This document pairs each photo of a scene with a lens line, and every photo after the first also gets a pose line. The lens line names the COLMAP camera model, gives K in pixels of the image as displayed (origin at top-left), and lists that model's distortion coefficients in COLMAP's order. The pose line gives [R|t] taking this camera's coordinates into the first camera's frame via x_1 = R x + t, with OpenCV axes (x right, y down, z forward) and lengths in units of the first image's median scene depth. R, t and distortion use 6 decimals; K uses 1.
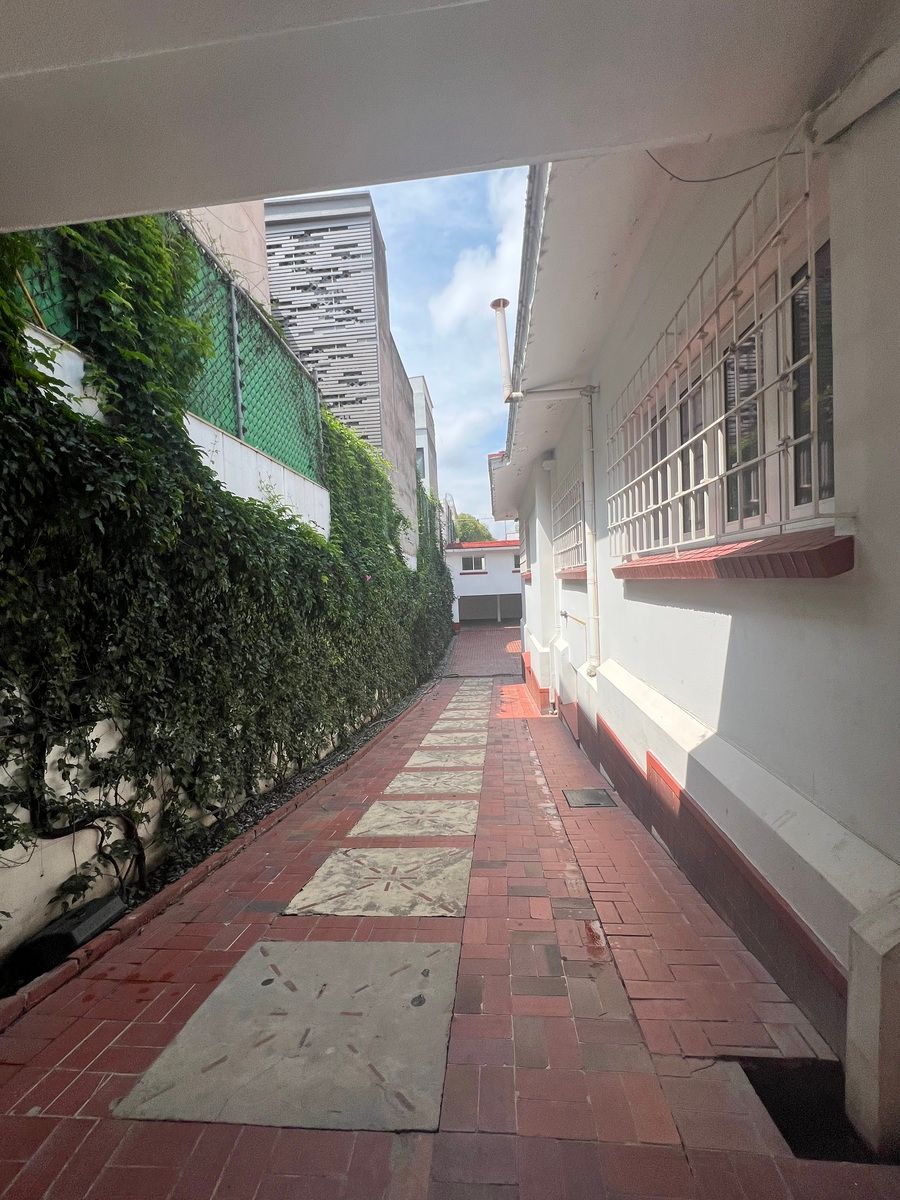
lens RADIAL K [[503.1, 0, 450.0], [0, 503.1, 600.0], [0, 0, 1]] dist [-0.006502, 0.000027]
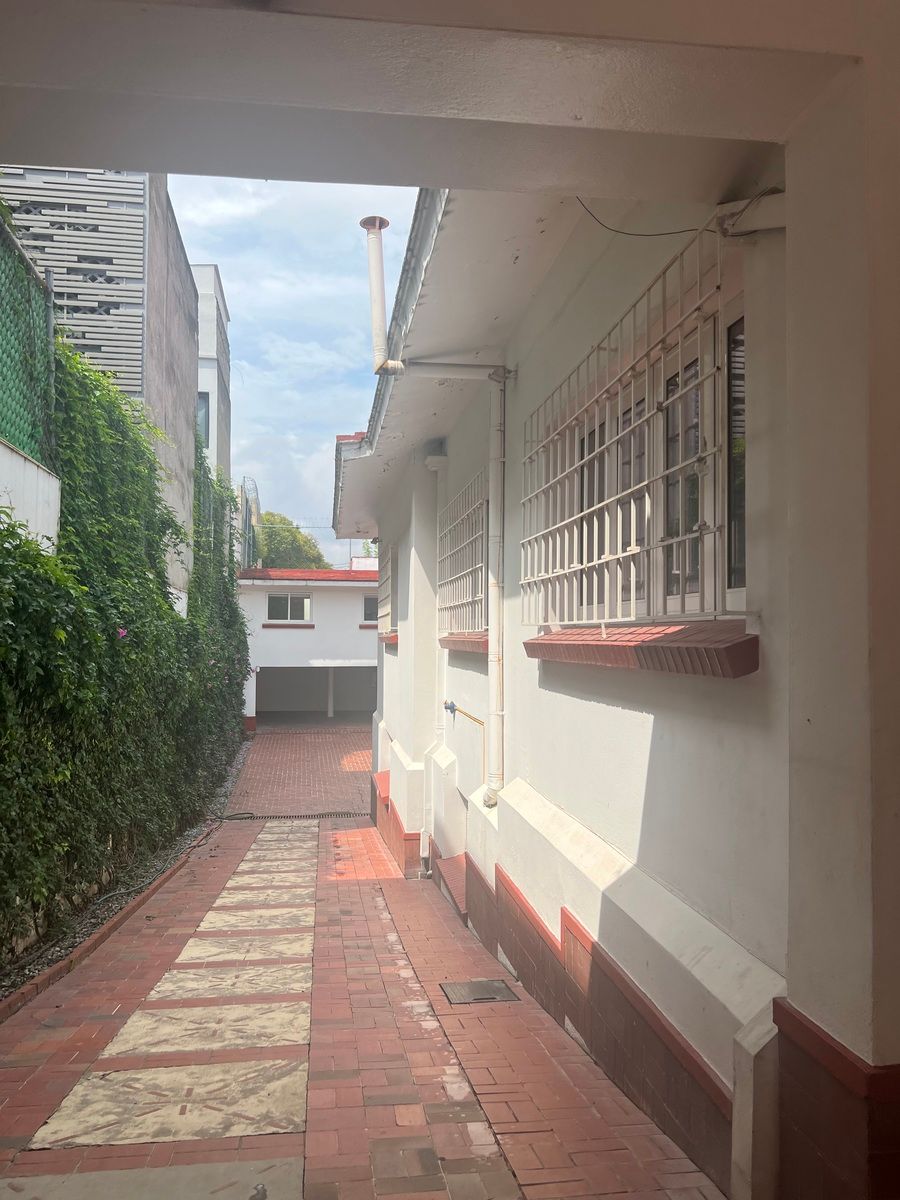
lens RADIAL K [[944.1, 0, 450.0], [0, 944.1, 600.0], [0, 0, 1]] dist [0.034869, -0.050481]
pose [[0.973784, 0.057519, 0.220082, -0.056146], [-0.039518, 0.995568, -0.085341, -0.006123], [-0.224015, 0.074406, 0.971741, -0.208855]]
